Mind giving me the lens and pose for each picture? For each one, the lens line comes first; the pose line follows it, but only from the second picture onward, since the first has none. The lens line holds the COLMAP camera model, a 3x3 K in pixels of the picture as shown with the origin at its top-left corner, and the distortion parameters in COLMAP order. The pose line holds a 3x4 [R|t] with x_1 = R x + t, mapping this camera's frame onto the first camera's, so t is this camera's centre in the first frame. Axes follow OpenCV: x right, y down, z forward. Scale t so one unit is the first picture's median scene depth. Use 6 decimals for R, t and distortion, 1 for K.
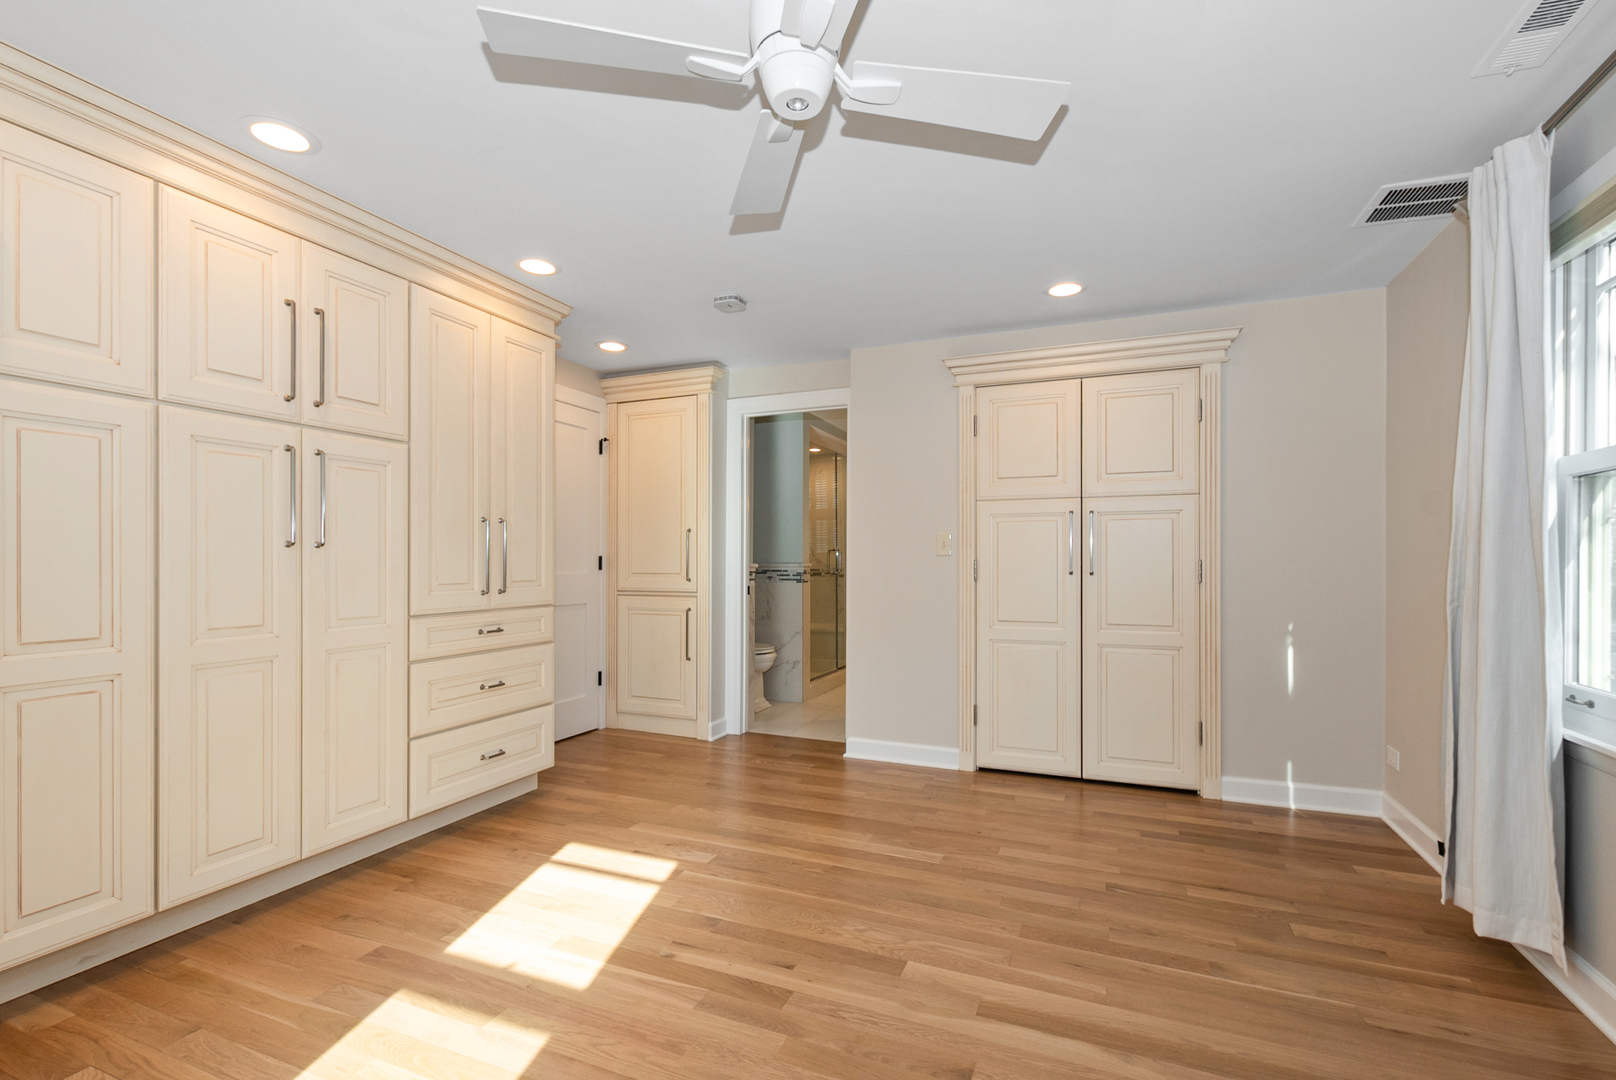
lens RADIAL K [[719.8, 0, 809.7], [0, 719.8, 553.4], [0, 0, 1]] dist [0.013938, -0.004156]
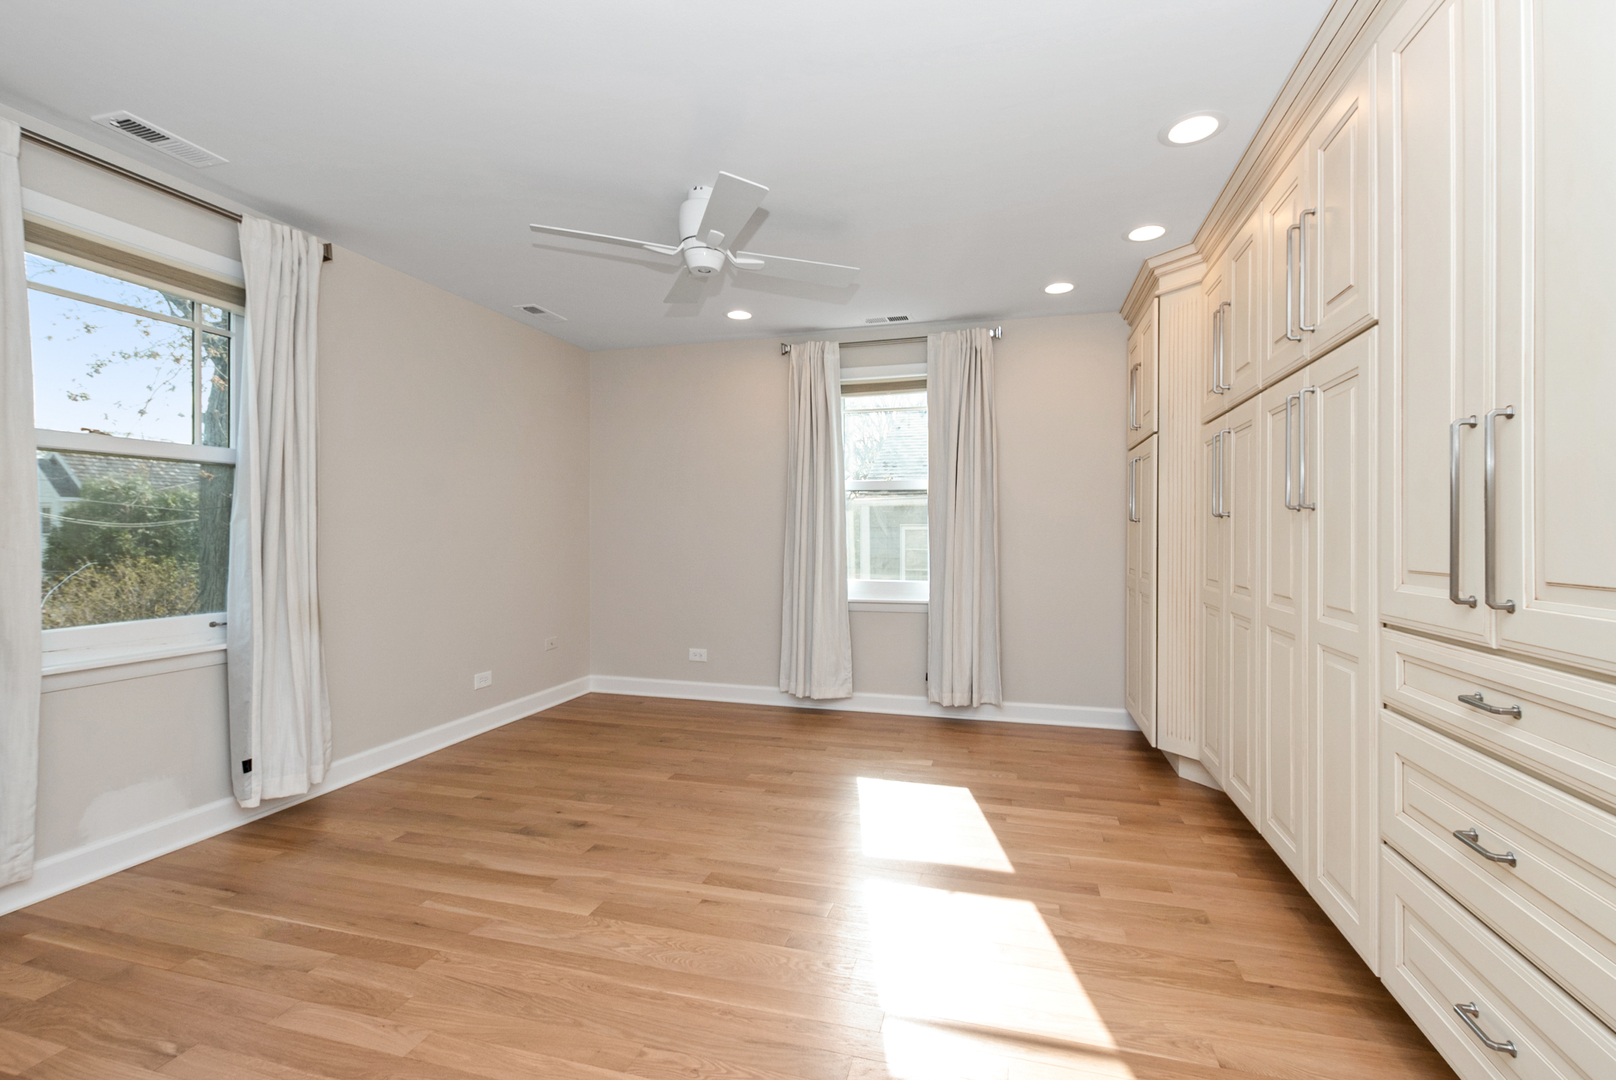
lens RADIAL K [[719.8, 0, 810.0], [0, 719.8, 537.8], [0, 0, 1]] dist [0.013938, -0.004156]
pose [[-0.993321, -0.002932, -0.115344, -0.054426], [-0.002162, 0.999975, -0.006802, 0.034845], [0.115361, -0.006507, -0.993302, 1.970178]]
